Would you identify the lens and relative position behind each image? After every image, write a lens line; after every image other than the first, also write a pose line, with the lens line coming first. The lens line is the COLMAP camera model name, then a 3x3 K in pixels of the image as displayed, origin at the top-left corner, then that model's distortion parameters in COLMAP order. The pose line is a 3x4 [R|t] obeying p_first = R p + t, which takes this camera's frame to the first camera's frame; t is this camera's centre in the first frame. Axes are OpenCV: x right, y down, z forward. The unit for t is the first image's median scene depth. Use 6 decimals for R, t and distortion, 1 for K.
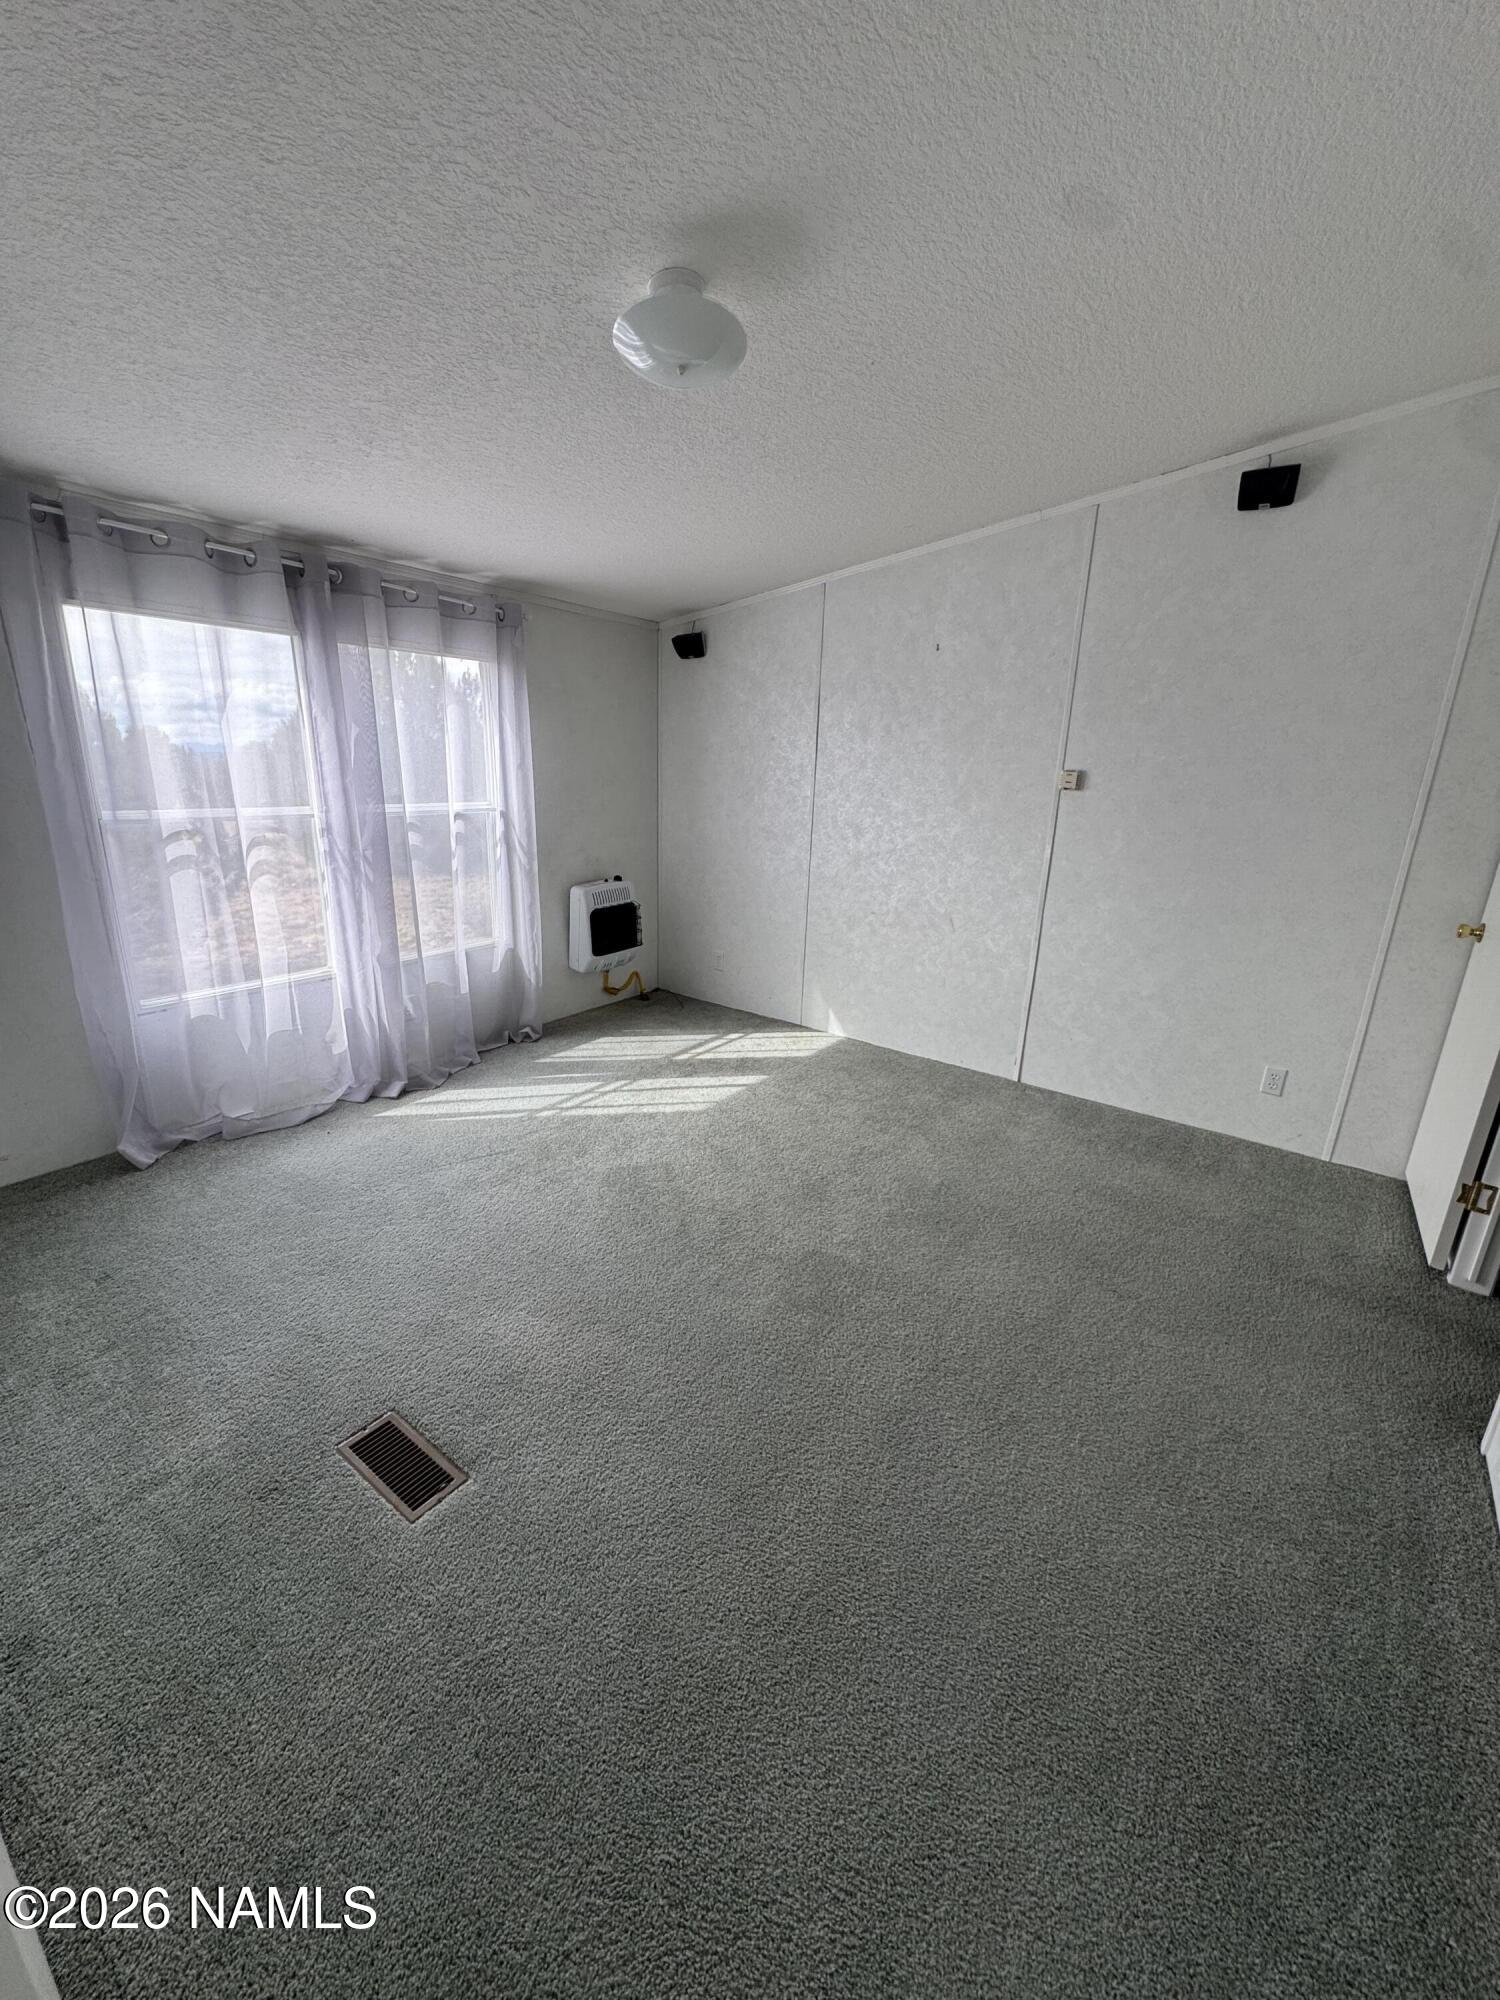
lens RADIAL K [[792.7, 0, 749.4], [0, 792.7, 998.7], [0, 0, 1]] dist [-0.005221, 0.001006]
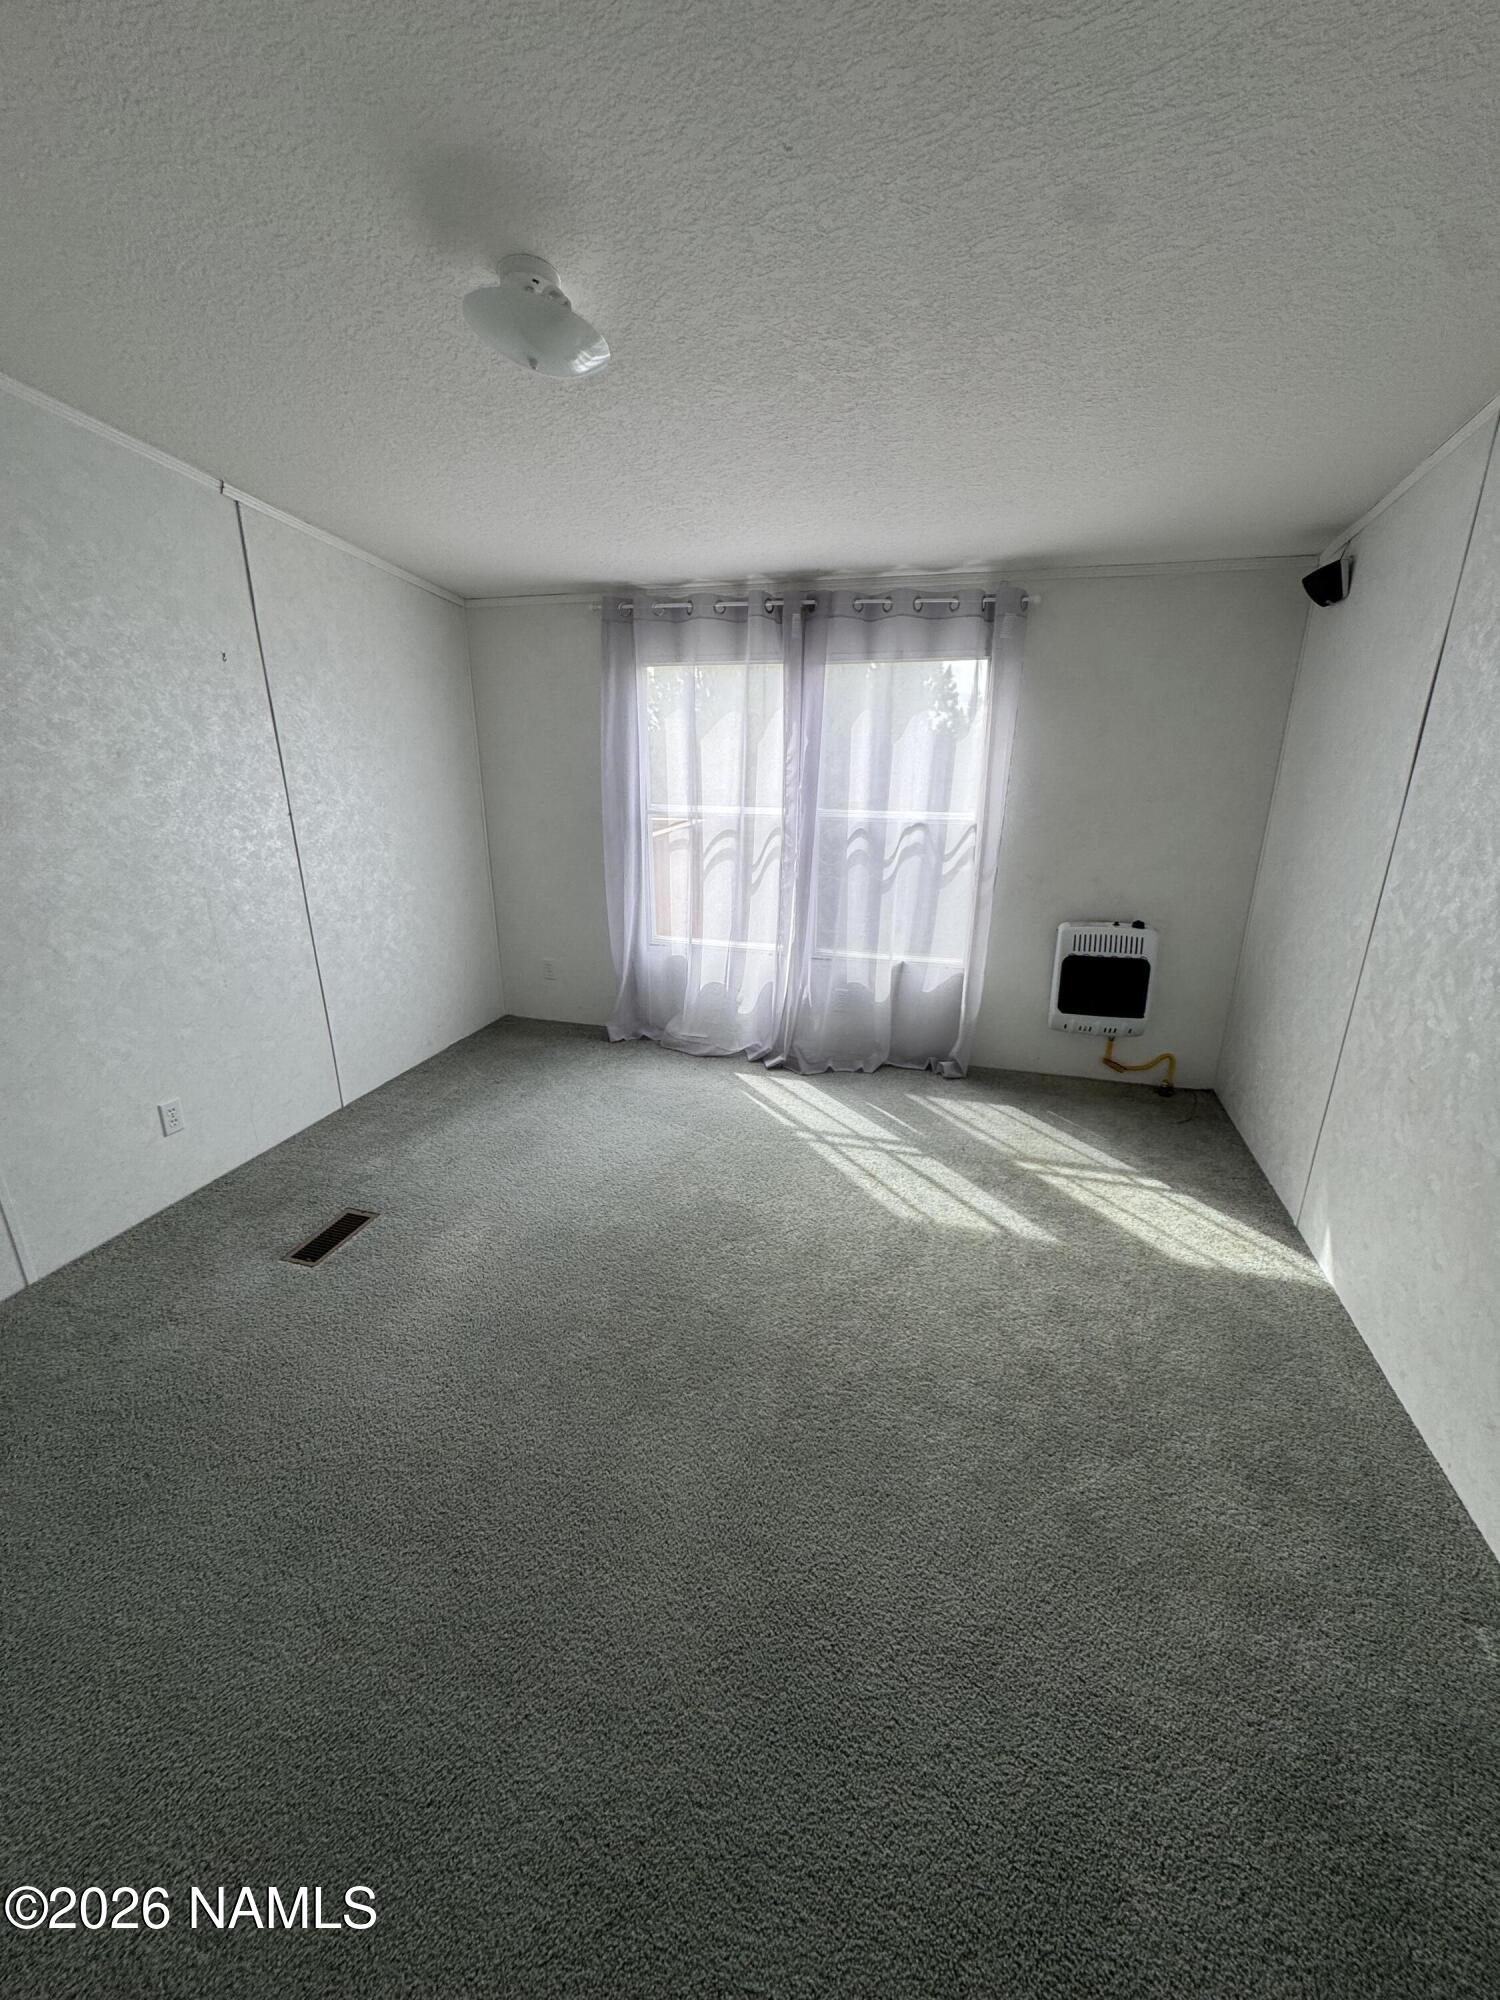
lens RADIAL K [[792.7, 0, 748.7], [0, 792.7, 995.0], [0, 0, 1]] dist [-0.005221, 0.001006]
pose [[0.340770, 0.262607, -0.902726, 0.477465], [-0.261213, 0.948837, 0.177415, -0.148724], [0.903130, 0.175346, 0.391932, 0.459123]]
